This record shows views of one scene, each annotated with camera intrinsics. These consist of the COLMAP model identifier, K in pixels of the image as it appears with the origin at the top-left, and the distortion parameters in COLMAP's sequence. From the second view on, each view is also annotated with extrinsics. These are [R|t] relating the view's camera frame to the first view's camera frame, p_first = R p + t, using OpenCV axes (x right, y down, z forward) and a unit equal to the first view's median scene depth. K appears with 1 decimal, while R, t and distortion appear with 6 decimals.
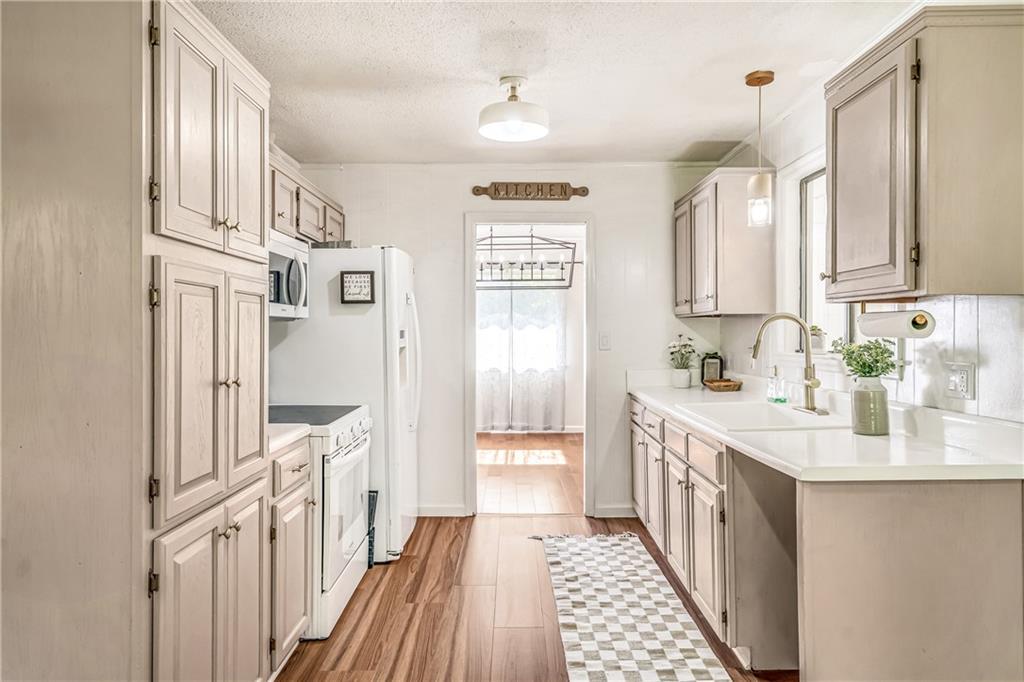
lens RADIAL K [[627.0, 0, 510.7], [0, 627.0, 336.7], [0, 0, 1]] dist [0.006291, -0.000188]
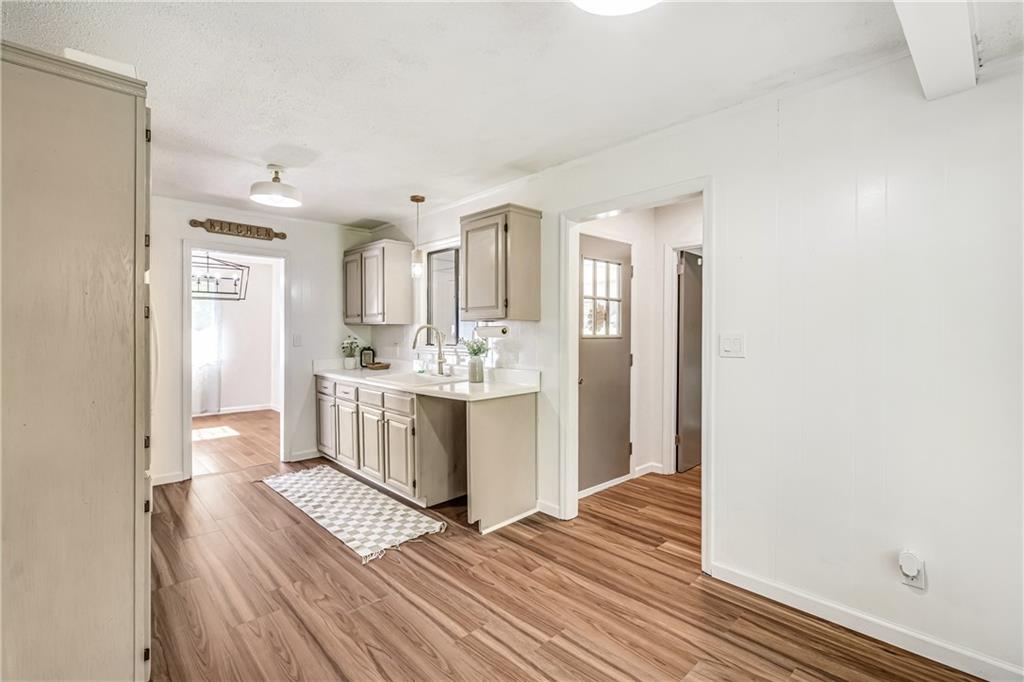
lens RADIAL K [[468.4, 0, 508.0], [0, 468.4, 337.6], [0, 0, 1]] dist [0.000879, 0.000282]
pose [[0.727699, -0.003400, 0.685888, -0.299094], [0.001903, 0.999994, 0.002938, -0.001981], [-0.685894, -0.000833, 0.727701, -0.162565]]
